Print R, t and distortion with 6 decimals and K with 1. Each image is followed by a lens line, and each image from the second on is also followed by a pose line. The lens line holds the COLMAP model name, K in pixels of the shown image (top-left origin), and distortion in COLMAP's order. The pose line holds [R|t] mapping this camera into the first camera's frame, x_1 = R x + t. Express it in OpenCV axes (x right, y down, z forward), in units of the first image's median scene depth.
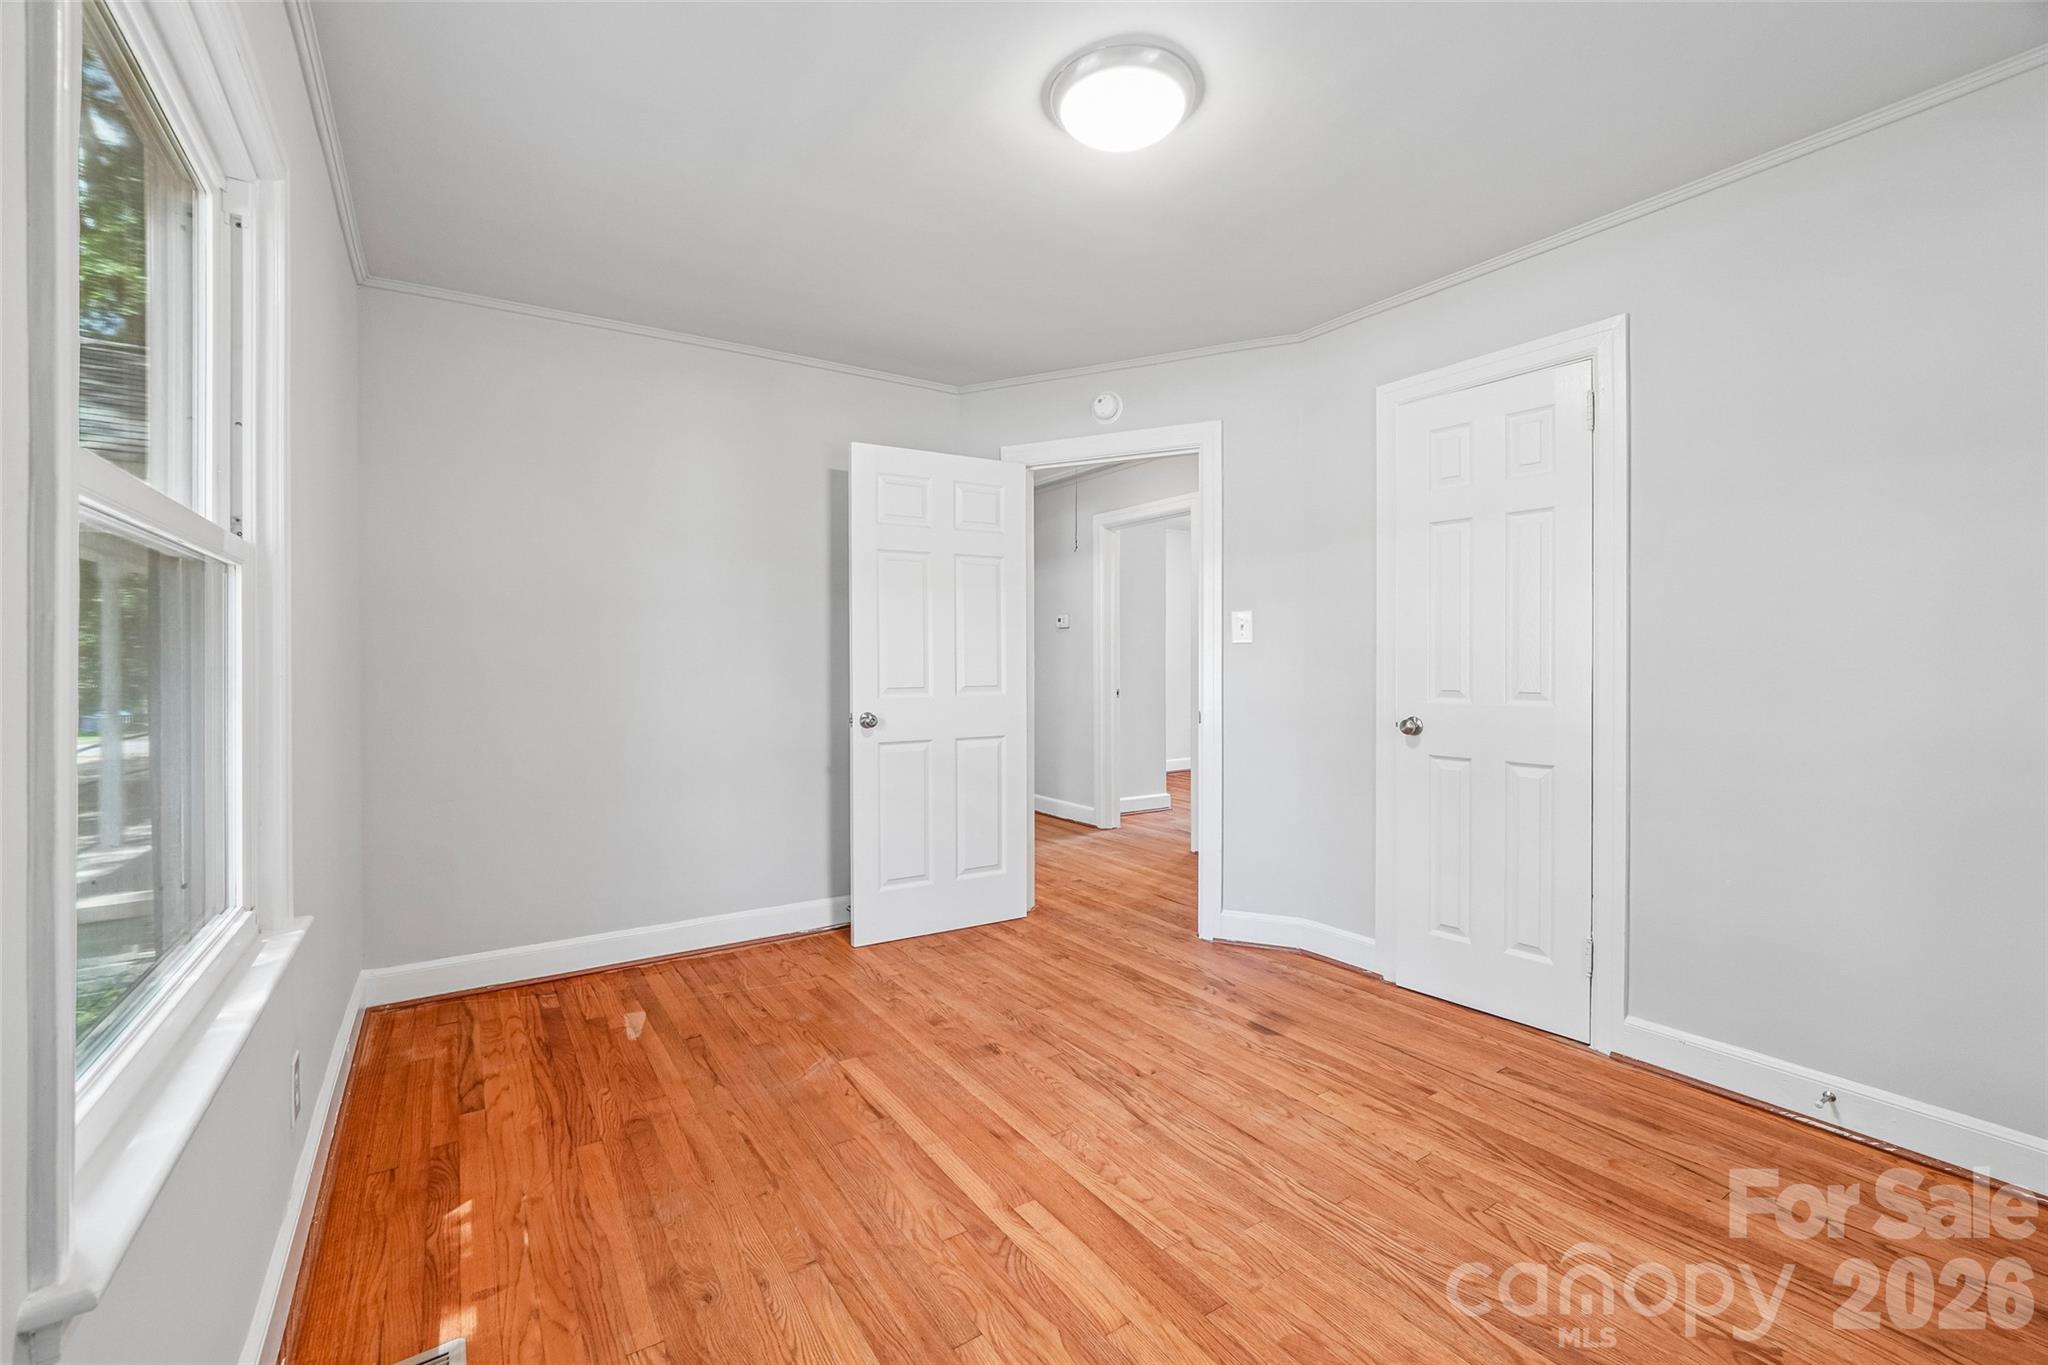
lens RADIAL K [[856.4, 0, 1008.1], [0, 856.4, 677.9], [0, 0, 1]] dist [-0.003078, -0.000281]
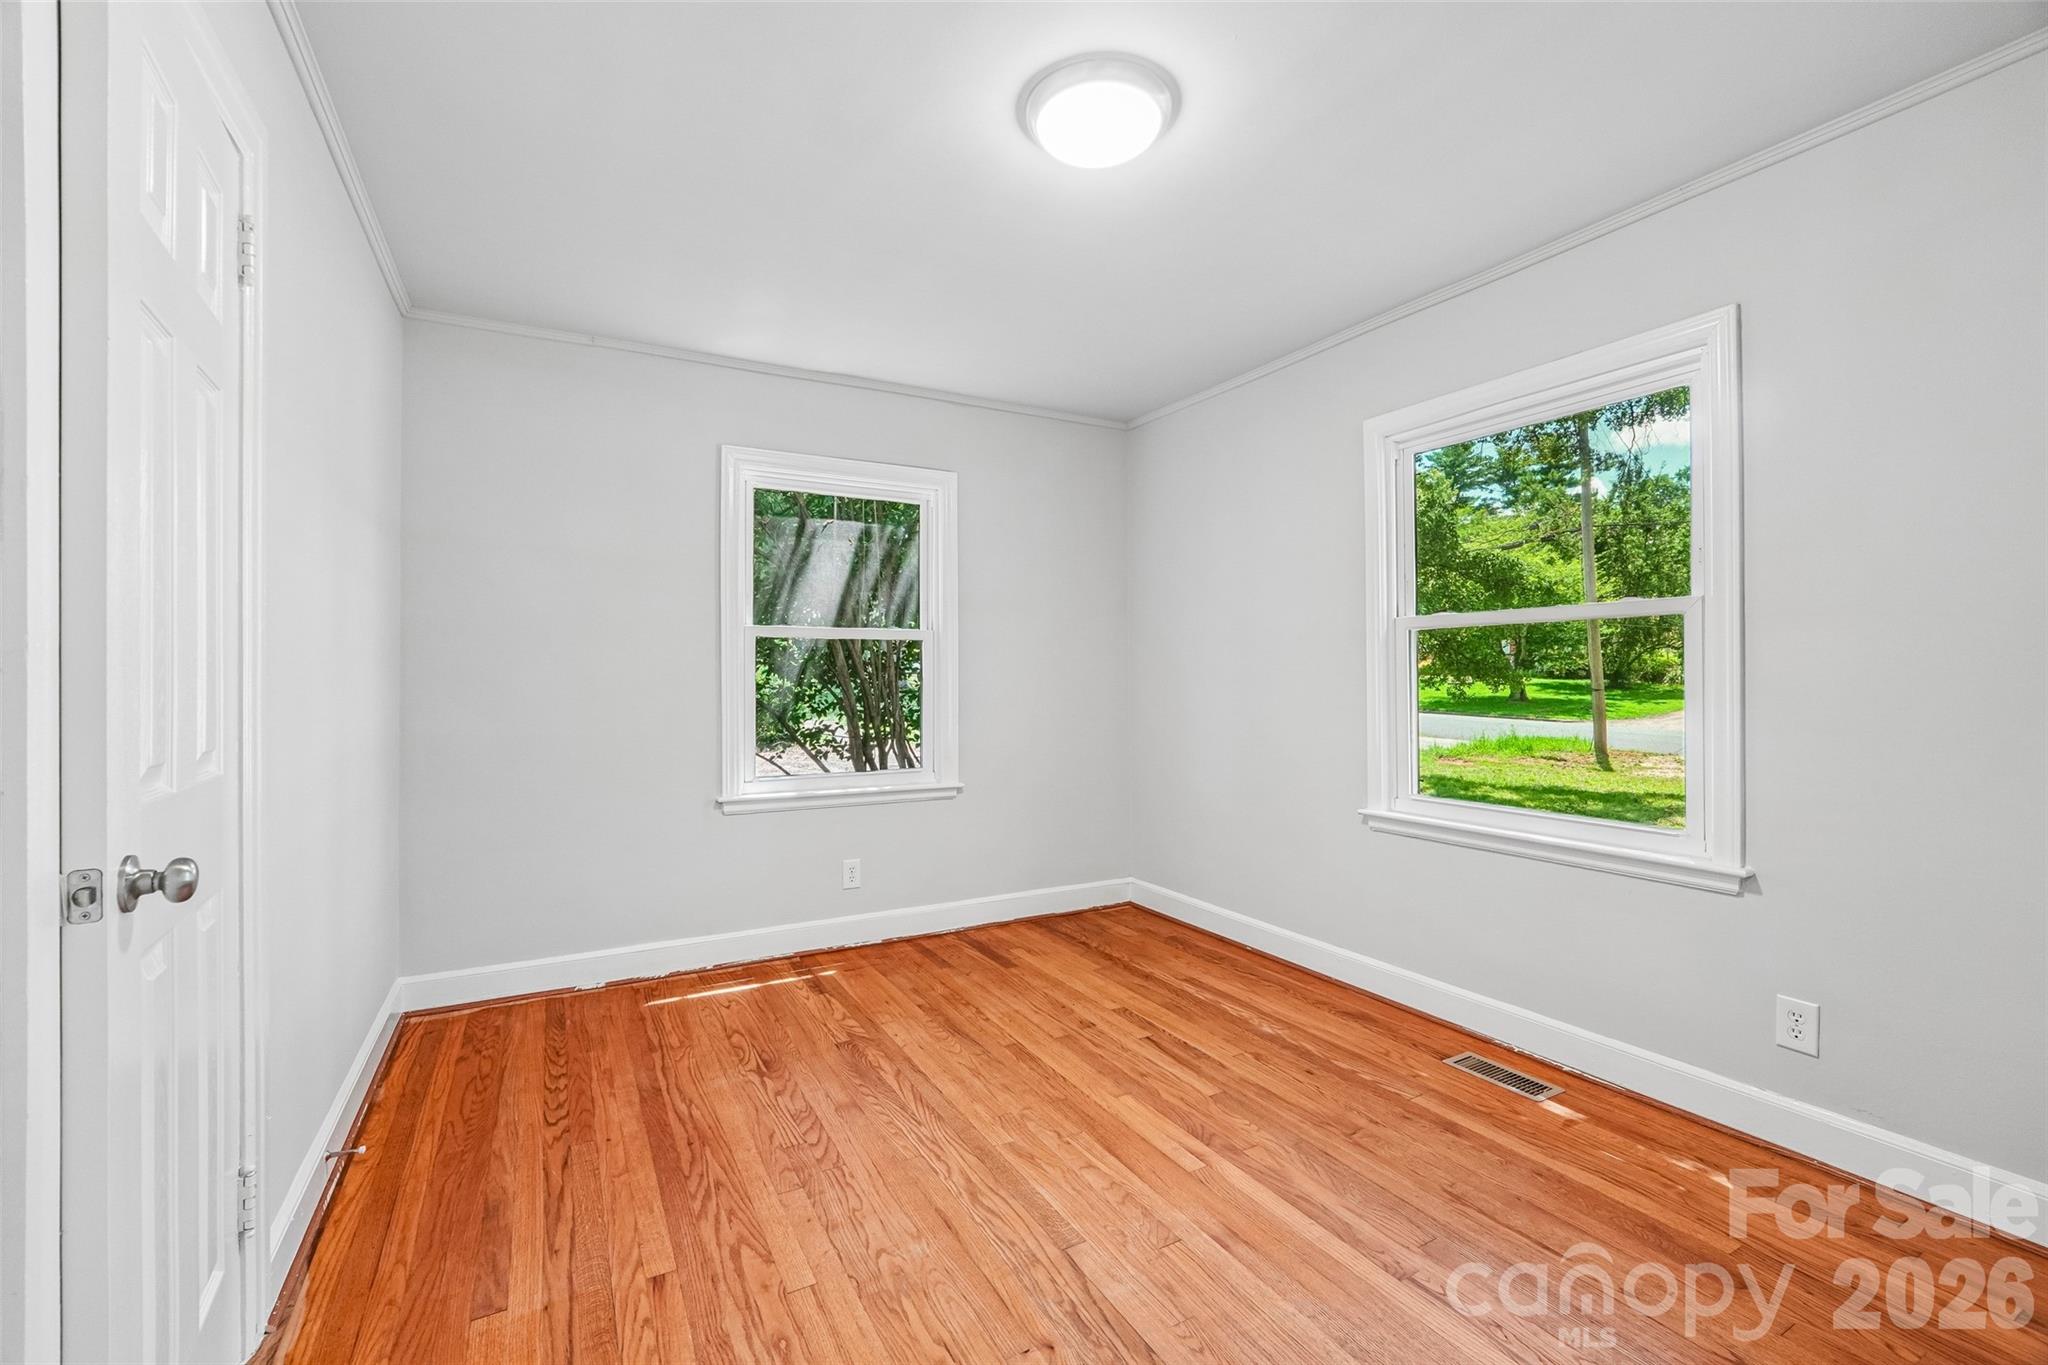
lens RADIAL K [[856.4, 0, 1008.1], [0, 856.4, 677.9], [0, 0, 1]] dist [-0.003078, -0.000281]
pose [[-0.996842, 0.008989, 0.078905, 0.157893], [0.010096, 0.999856, 0.013640, -0.034169], [-0.078771, 0.014394, -0.996789, 1.953087]]
